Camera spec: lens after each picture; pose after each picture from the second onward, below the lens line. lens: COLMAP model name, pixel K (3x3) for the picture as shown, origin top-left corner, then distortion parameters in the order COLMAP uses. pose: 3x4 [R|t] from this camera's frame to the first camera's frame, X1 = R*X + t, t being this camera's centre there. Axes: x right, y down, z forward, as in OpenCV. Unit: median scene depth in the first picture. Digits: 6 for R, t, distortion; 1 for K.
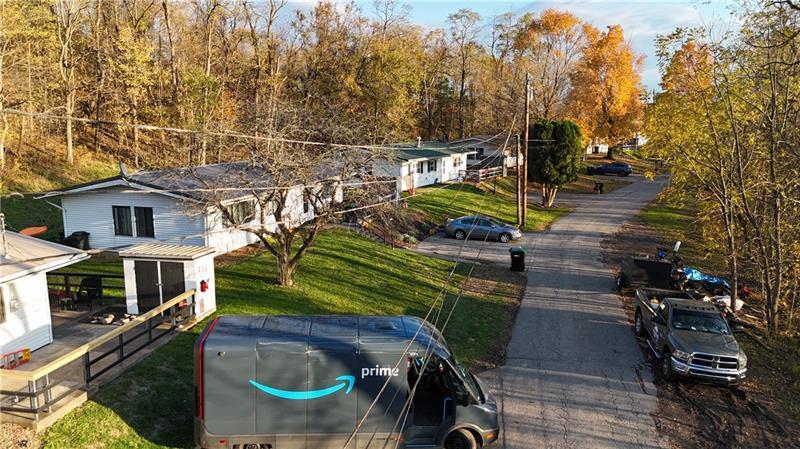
lens RADIAL K [[589.0, 0, 398.6], [0, 589.0, 224.5], [0, 0, 1]] dist [0.073534, -0.071129]
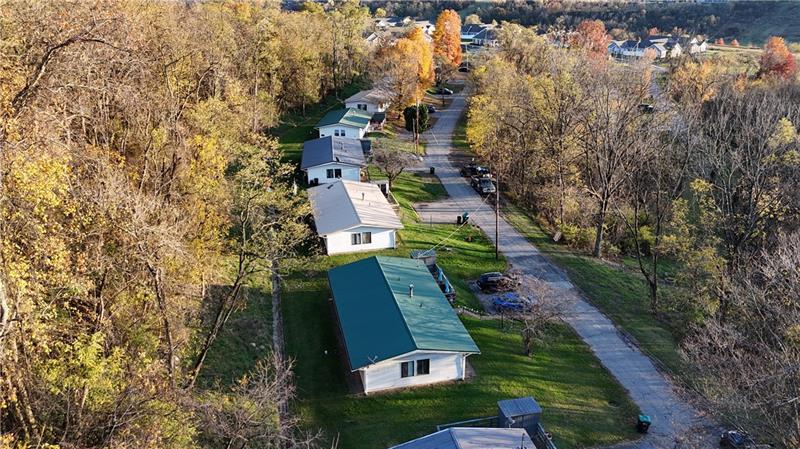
lens RADIAL K [[589.0, 0, 399.3], [0, 589.0, 223.3], [0, 0, 1]] dist [0.073534, -0.071129]
pose [[0.912687, -0.152911, 0.378974, -0.898118], [0.072387, 0.973185, 0.218336, -0.272255], [-0.402198, -0.171839, 0.899282, -1.376289]]
